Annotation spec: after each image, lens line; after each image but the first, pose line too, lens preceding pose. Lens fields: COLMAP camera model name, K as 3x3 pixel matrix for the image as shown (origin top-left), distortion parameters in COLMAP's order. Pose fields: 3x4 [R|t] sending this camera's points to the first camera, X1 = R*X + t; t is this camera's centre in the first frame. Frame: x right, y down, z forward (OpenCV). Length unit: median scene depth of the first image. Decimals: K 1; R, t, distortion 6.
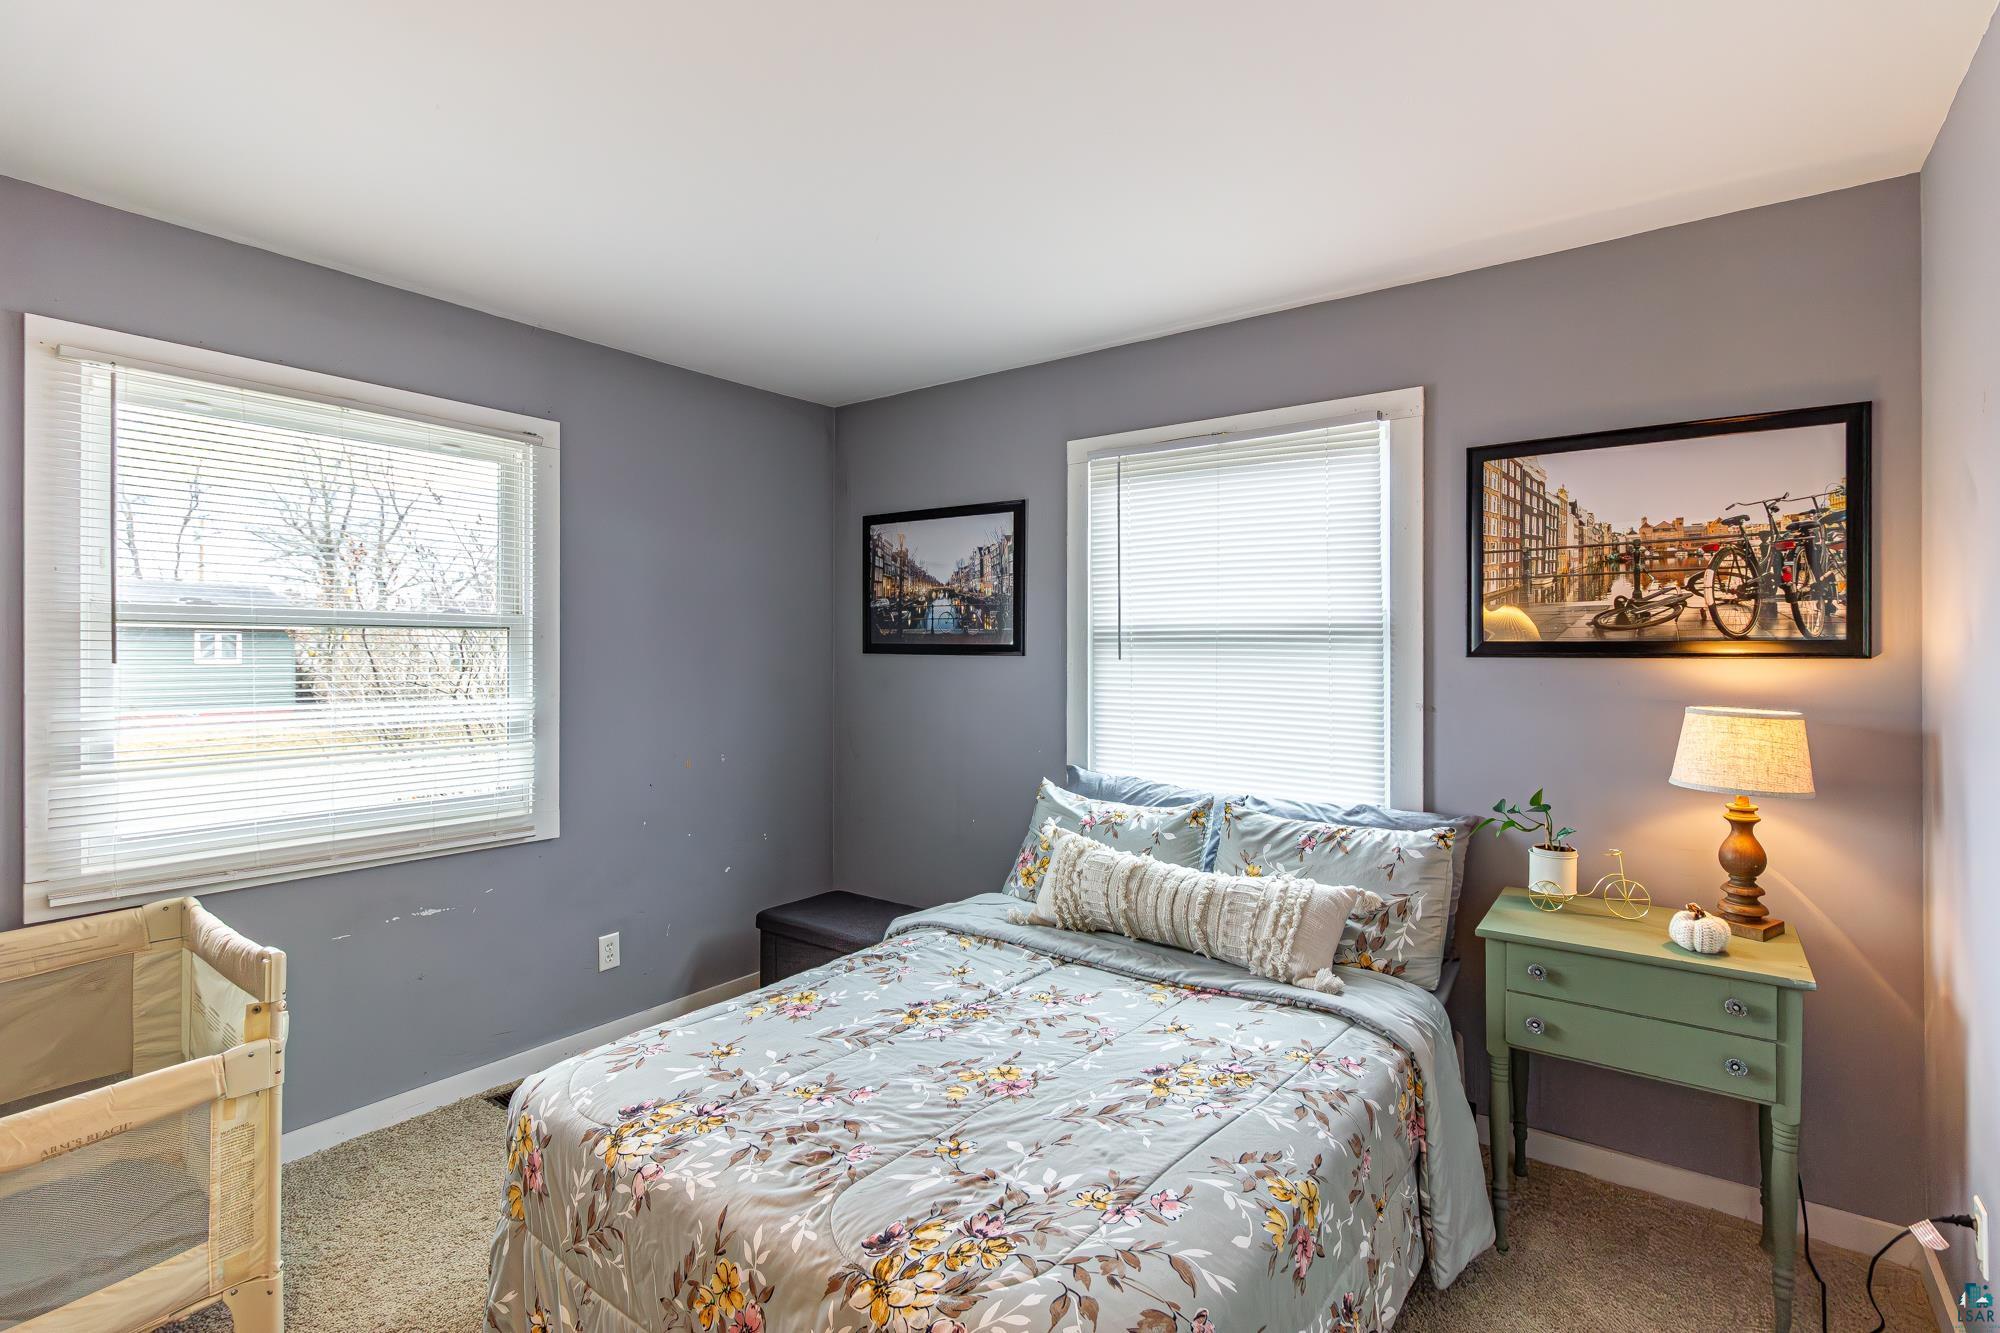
lens RADIAL K [[928.6, 0, 1003.9], [0, 928.6, 653.2], [0, 0, 1]] dist [0.001762, 0.000328]
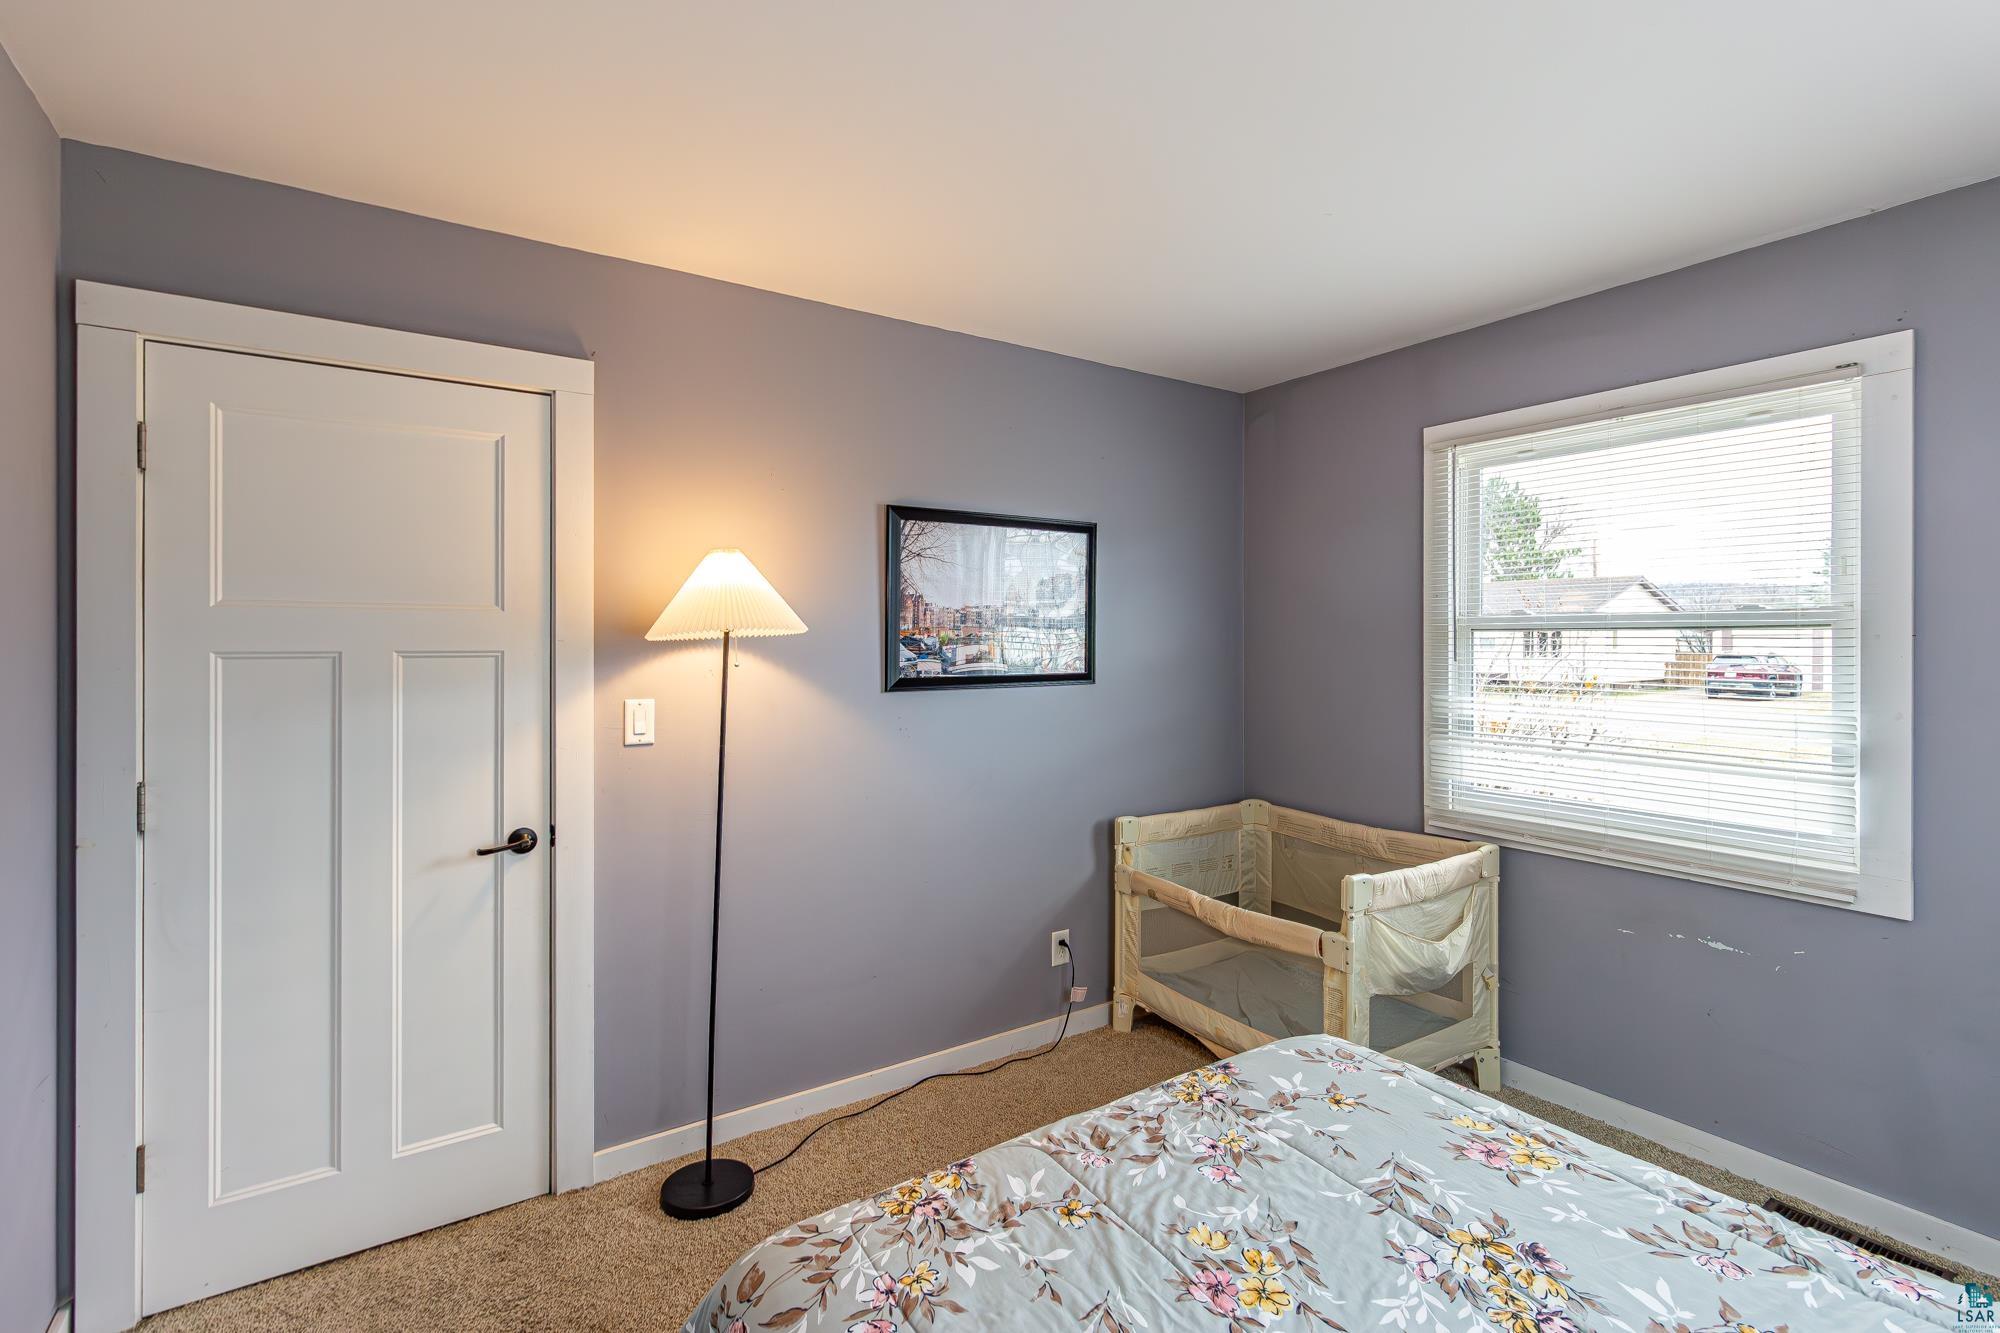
lens RADIAL K [[928.6, 0, 1036.8], [0, 928.6, 643.3], [0, 0, 1]] dist [0.001762, 0.000328]
pose [[-0.306496, 0.007599, -0.951842, 0.685957], [0.003205, 0.999971, 0.006951, -0.033102], [0.951866, -0.000920, -0.306512, 1.026779]]
